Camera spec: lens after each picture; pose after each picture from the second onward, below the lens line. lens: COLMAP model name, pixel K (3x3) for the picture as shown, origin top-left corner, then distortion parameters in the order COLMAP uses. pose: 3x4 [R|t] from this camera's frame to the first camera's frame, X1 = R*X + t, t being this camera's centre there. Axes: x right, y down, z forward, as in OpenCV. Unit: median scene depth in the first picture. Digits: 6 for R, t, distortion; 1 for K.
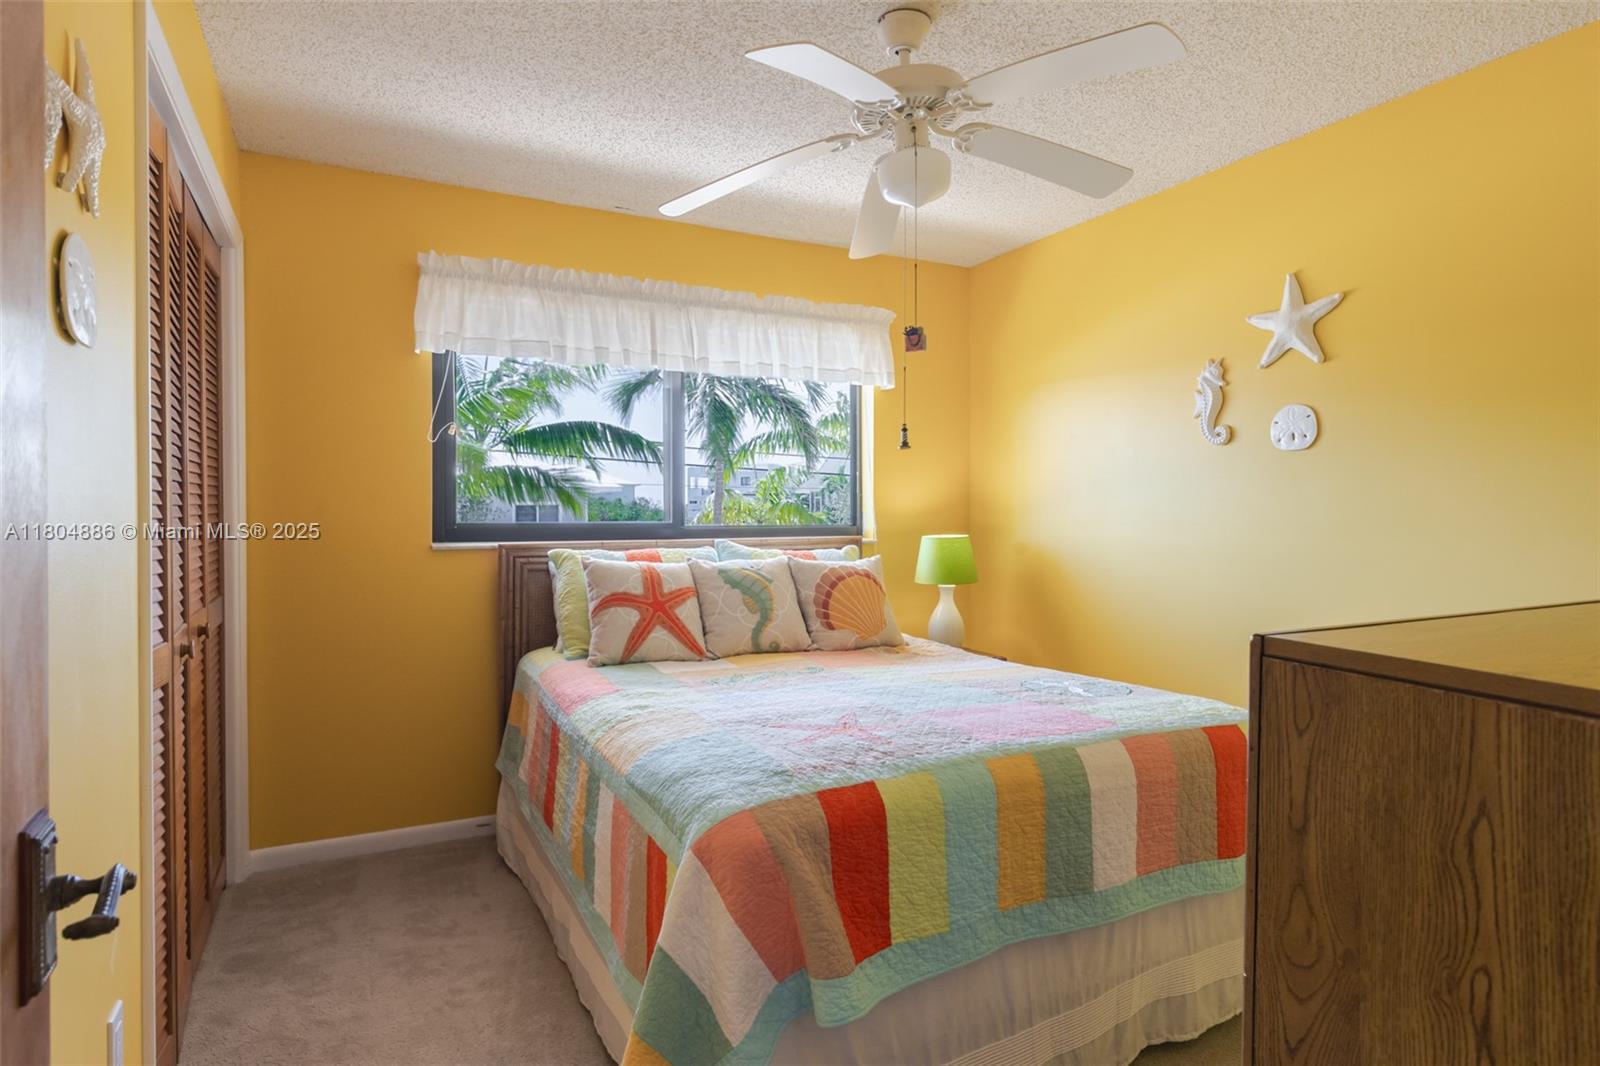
lens RADIAL K [[886.3, 0, 812.9], [0, 886.3, 524.2], [0, 0, 1]] dist [0.002888, 0.000822]
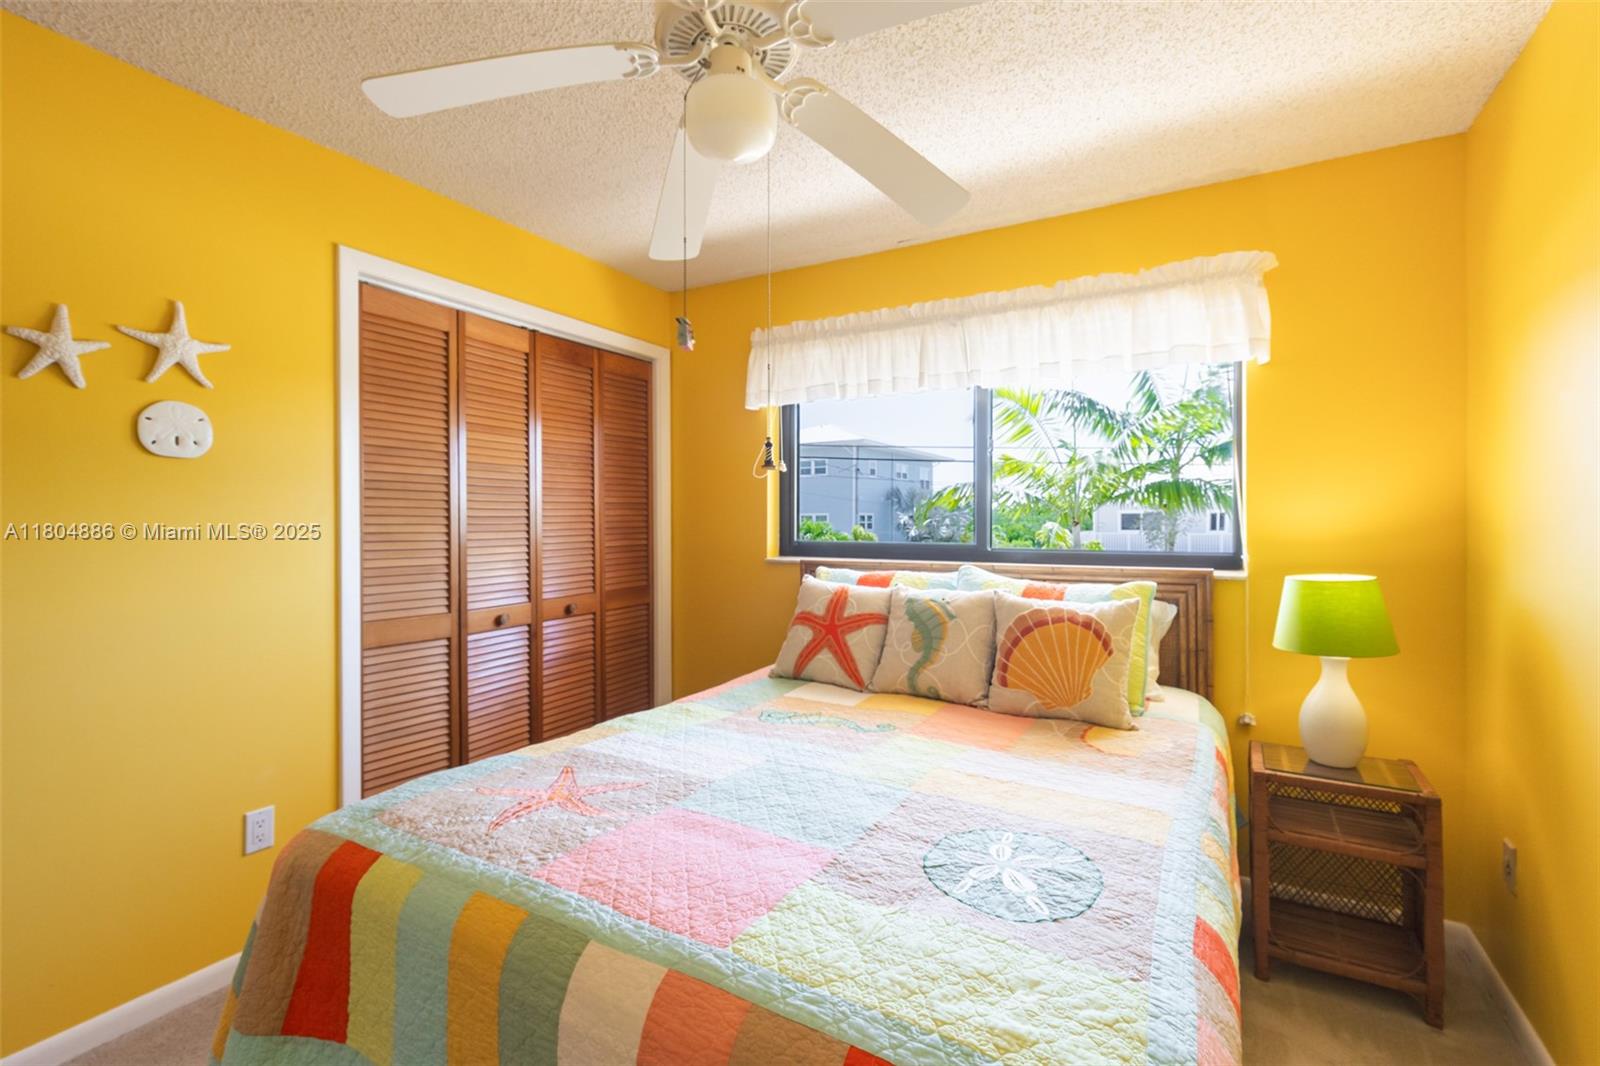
lens RADIAL K [[715.1, 0, 806.2], [0, 715.1, 524.3], [0, 0, 1]] dist [0.003948, -0.000501]
pose [[0.540244, 0.005018, -0.841493, 0.486342], [-0.009770, 0.999952, -0.000310, -0.027019], [0.841452, 0.008389, 0.540267, 0.514725]]
